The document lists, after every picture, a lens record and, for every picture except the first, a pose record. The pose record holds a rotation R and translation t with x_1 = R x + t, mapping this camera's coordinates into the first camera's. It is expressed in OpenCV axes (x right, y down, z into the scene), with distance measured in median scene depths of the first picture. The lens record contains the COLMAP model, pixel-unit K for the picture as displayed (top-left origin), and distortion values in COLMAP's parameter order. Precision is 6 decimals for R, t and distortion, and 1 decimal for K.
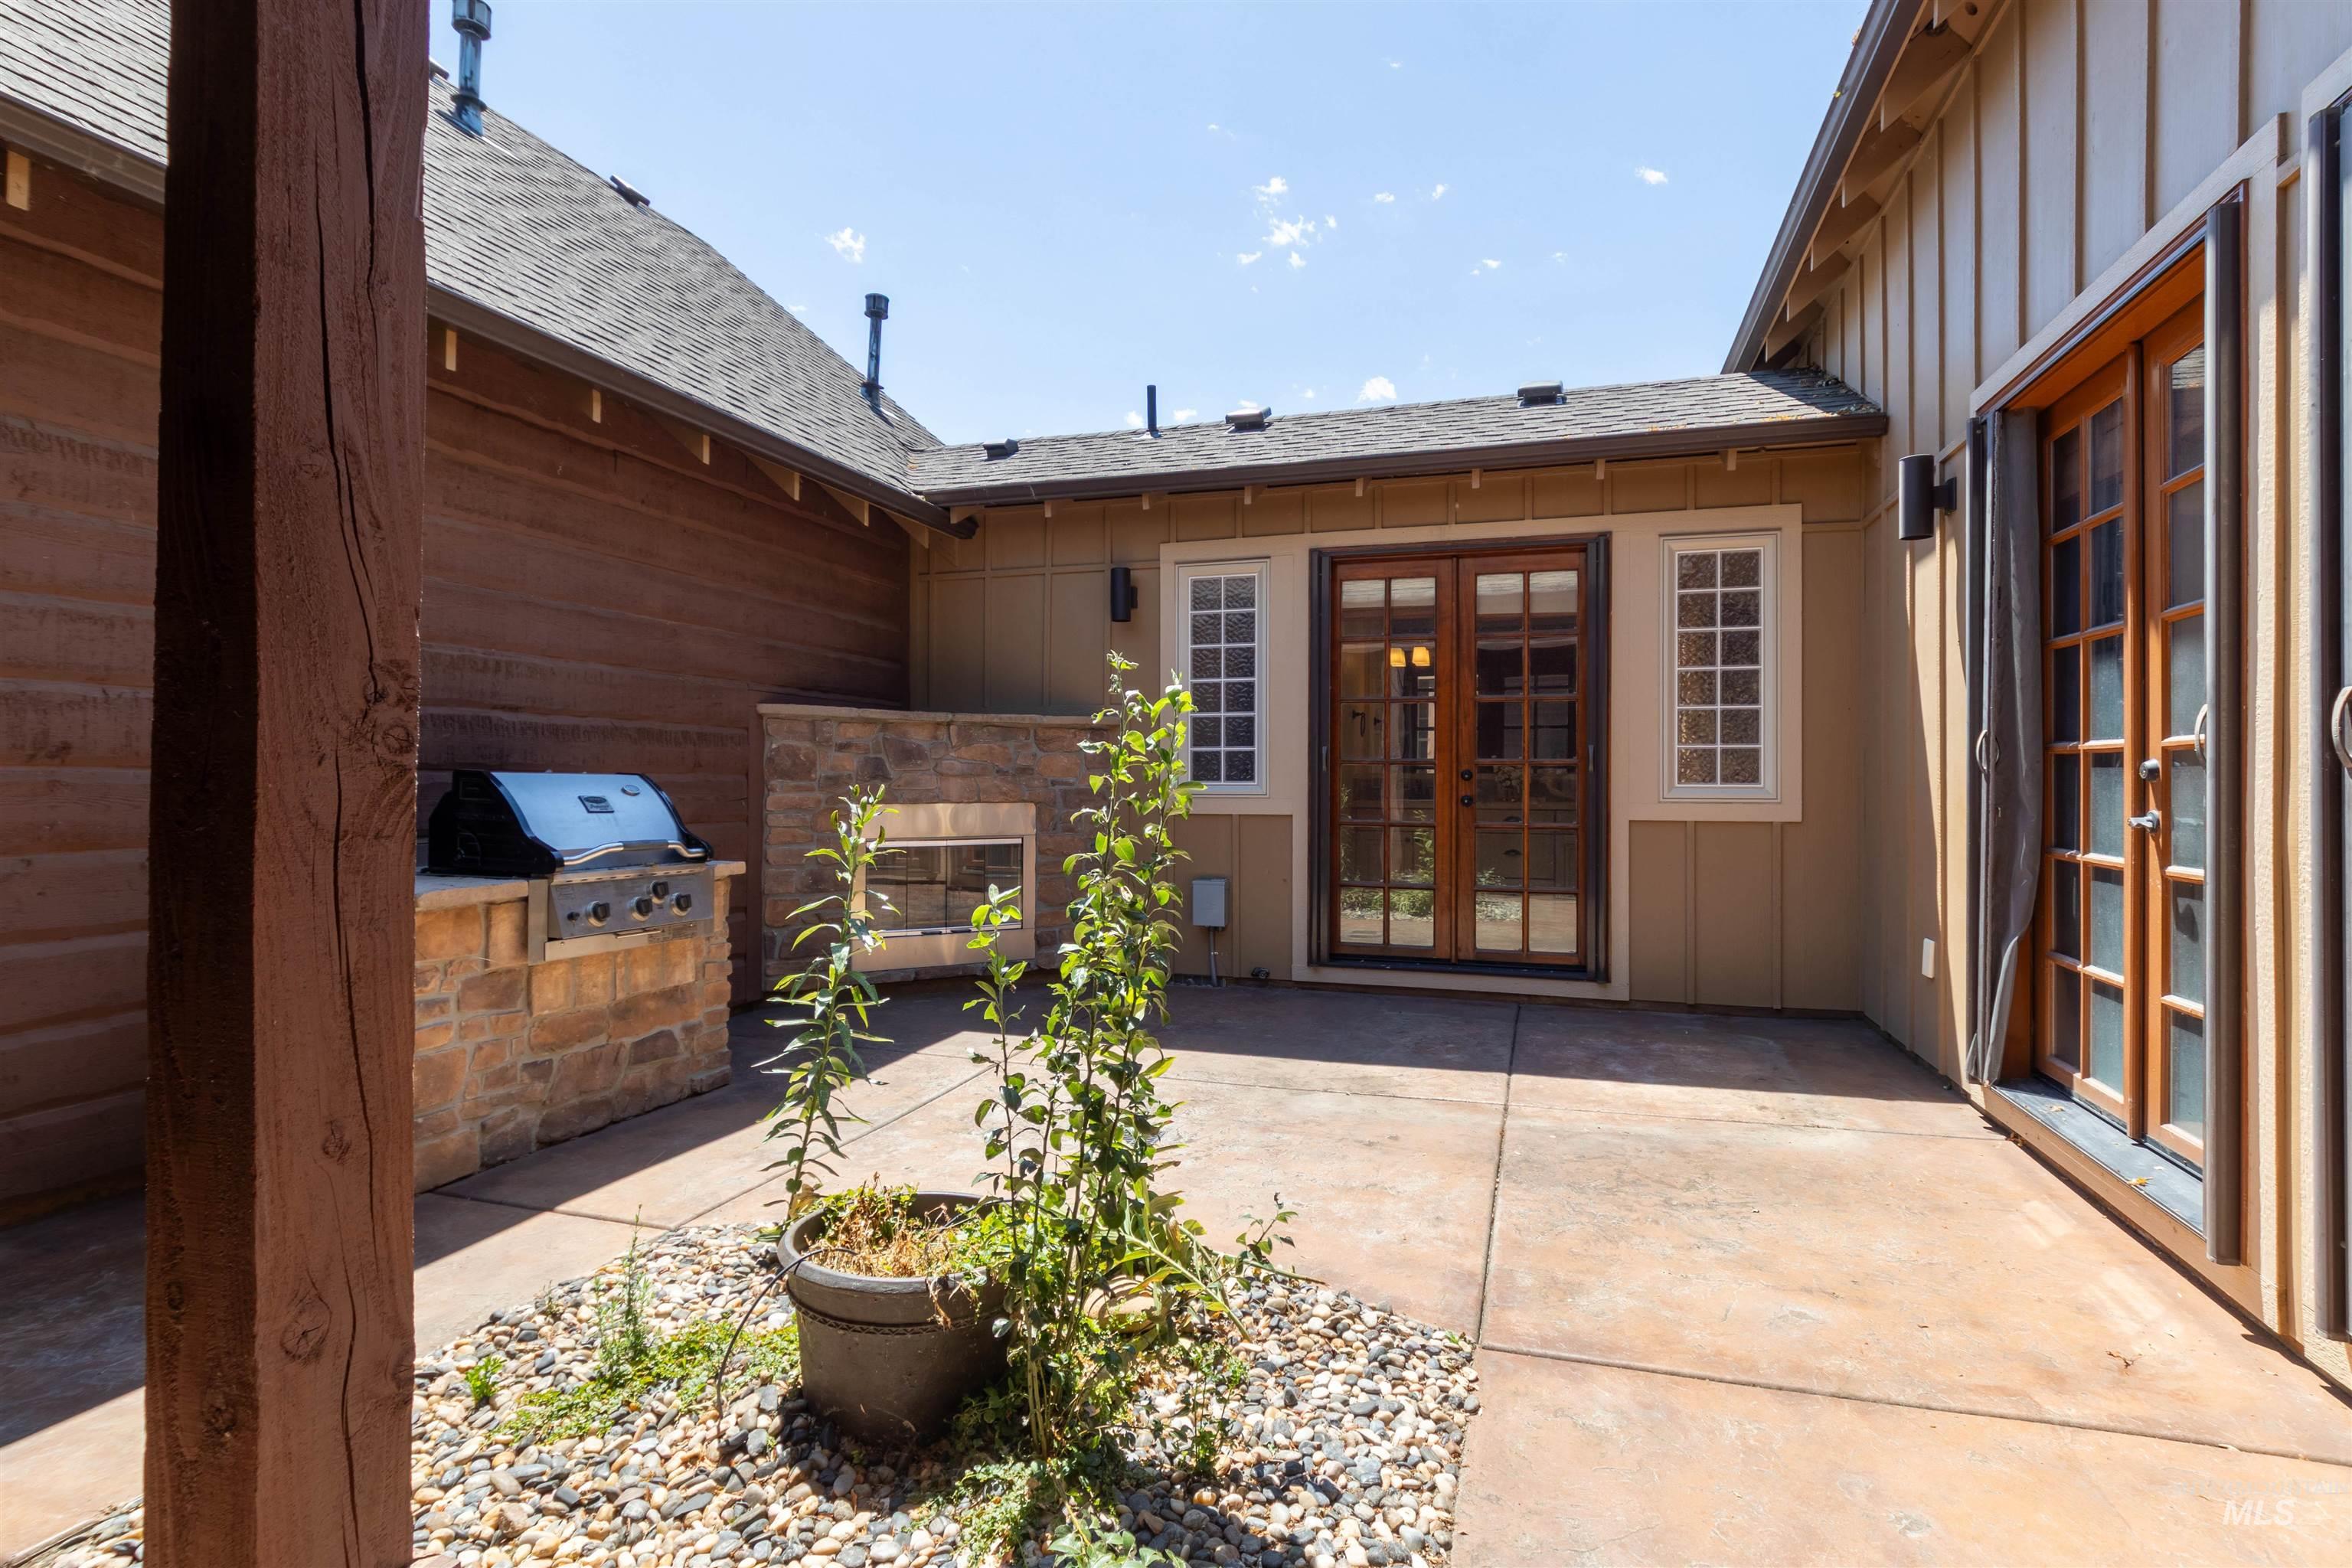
lens RADIAL K [[1106.7, 0, 1182.7], [0, 1106.7, 774.8], [0, 0, 1]] dist [0.005910, -0.004270]
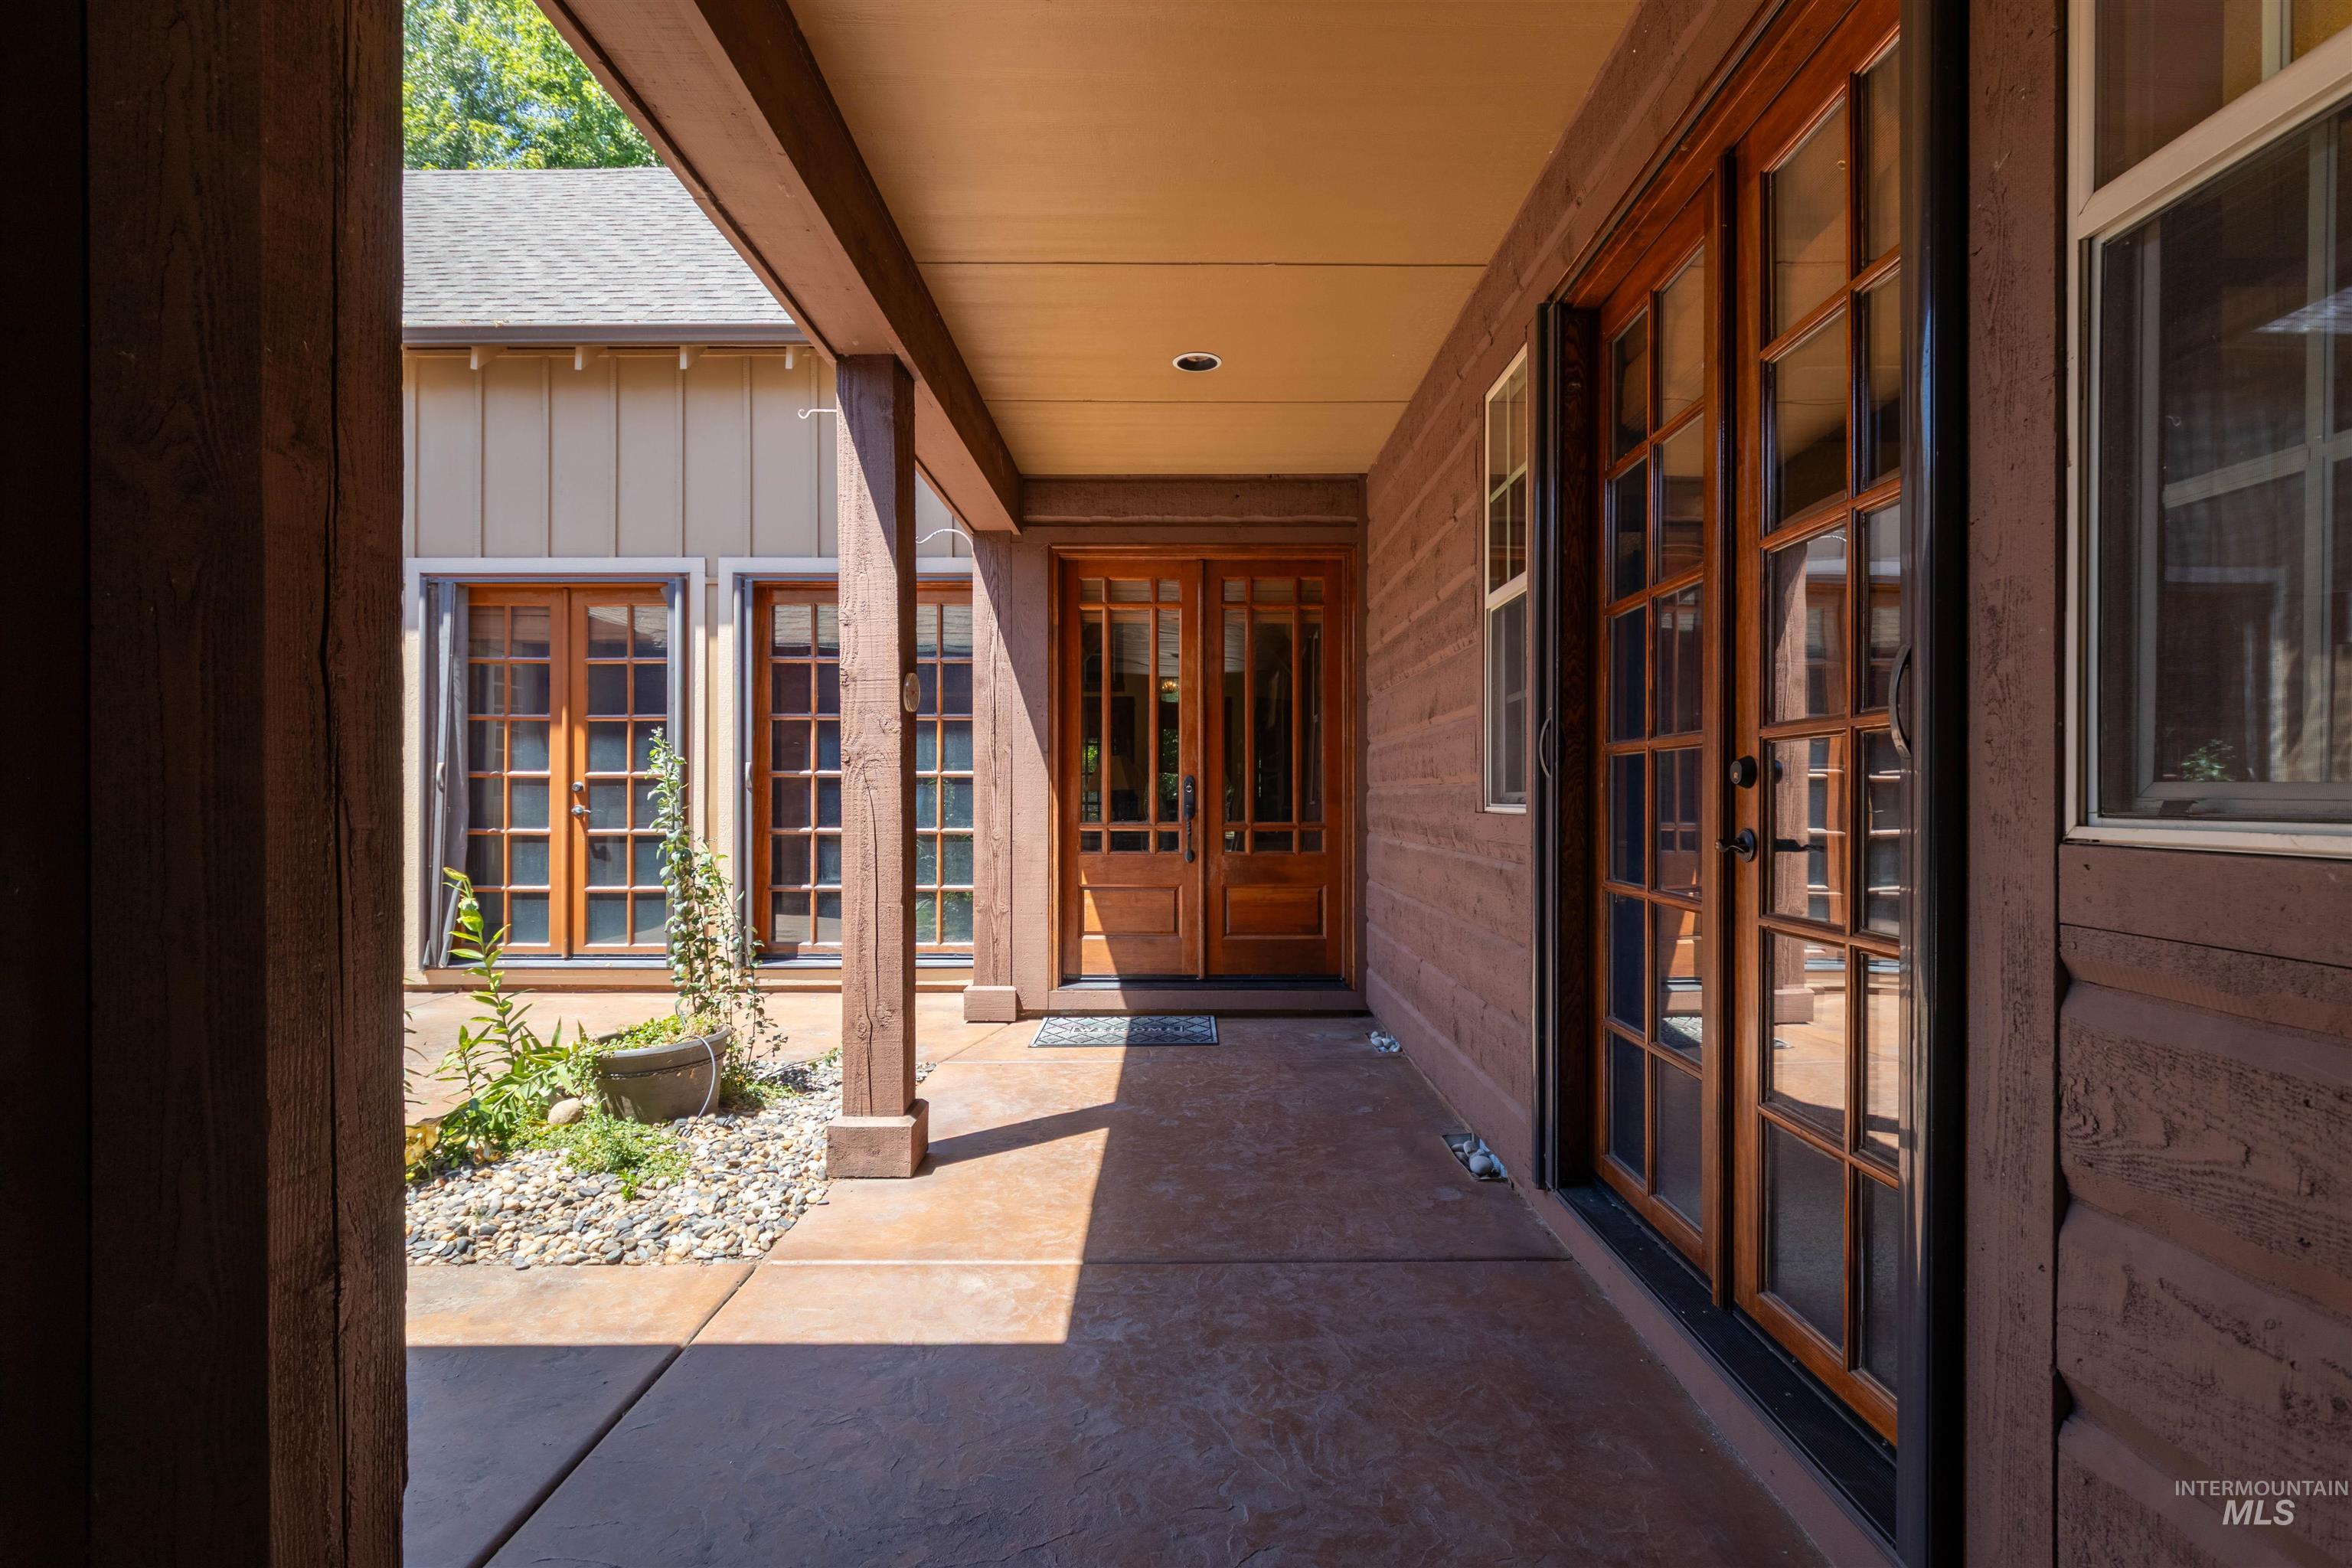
lens RADIAL K [[1106.7, 0, 1196.5], [0, 1106.7, 795.7], [0, 0, 1]] dist [0.005910, -0.004270]
pose [[-0.303776, -0.005725, 0.952726, -0.833966], [-0.002669, 0.999983, 0.005158, -0.000528], [-0.952740, -0.000976, -0.303786, 0.258190]]
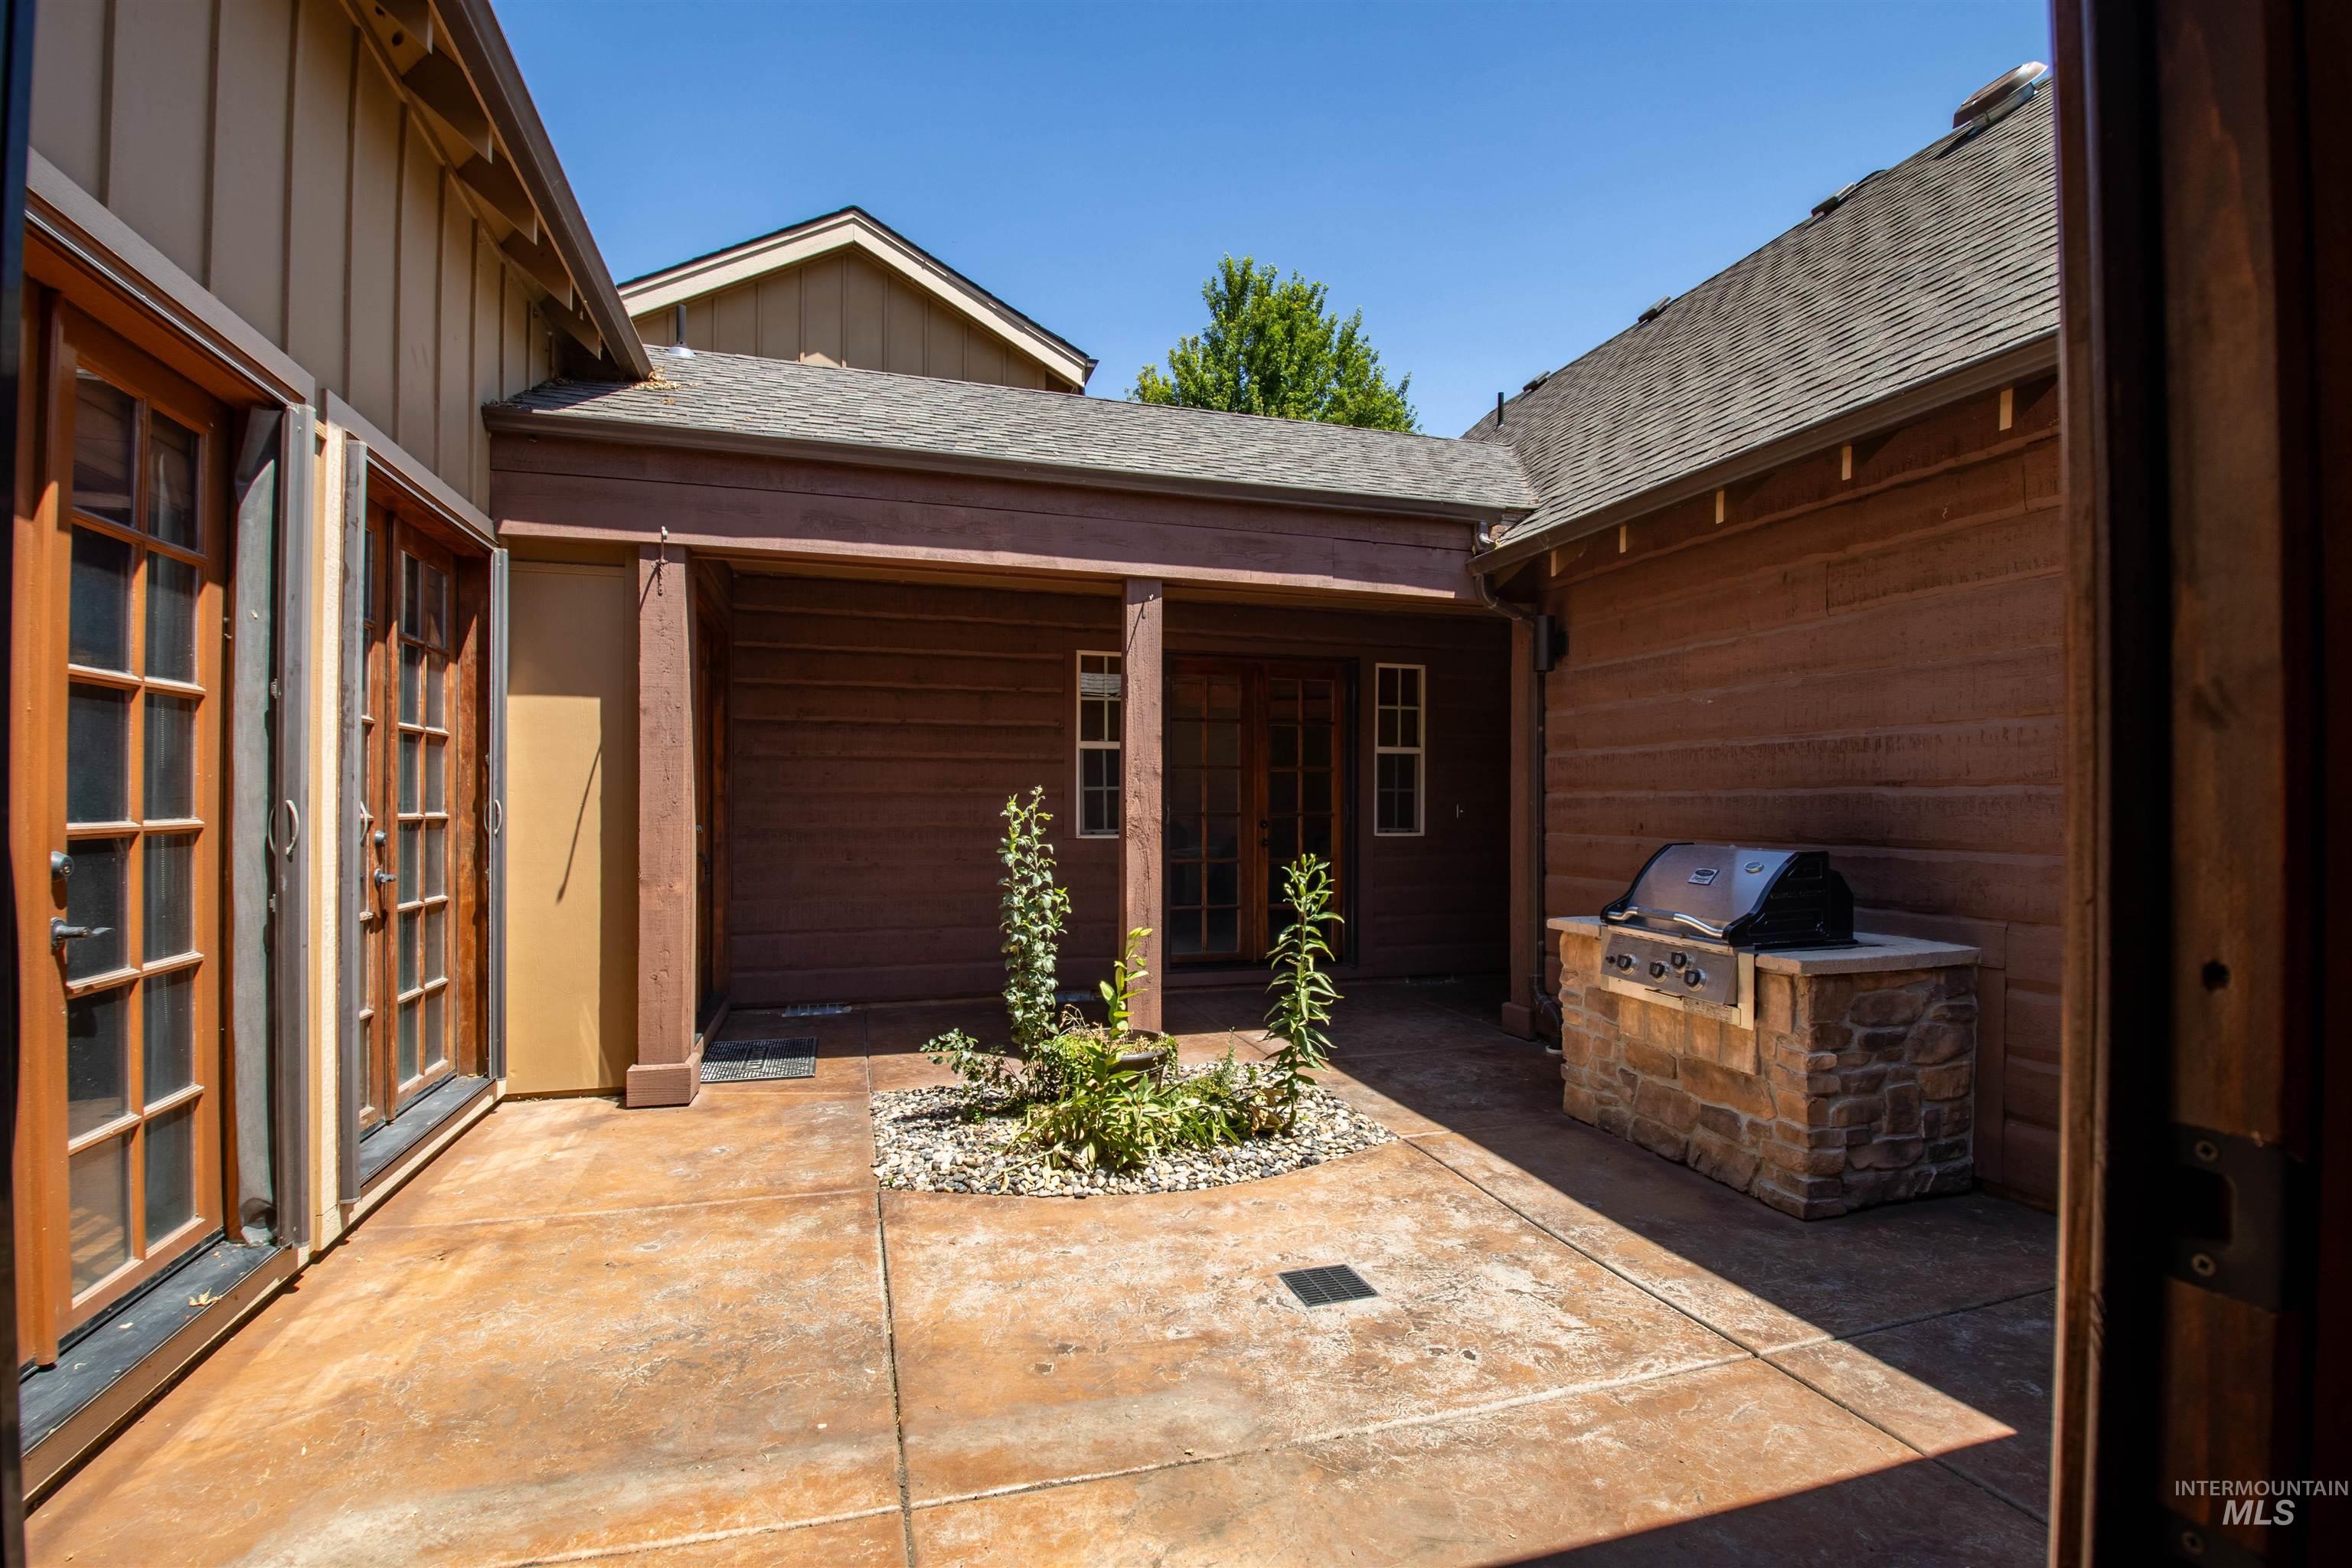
lens RADIAL K [[1106.7, 0, 1195.6], [0, 1106.7, 794.2], [0, 0, 1]] dist [0.005910, -0.004270]
pose [[-0.811918, -0.015215, -0.583573, 0.352319], [-0.007179, 0.999845, -0.016081, -0.022610], [0.583727, -0.008867, -0.811902, 1.081030]]
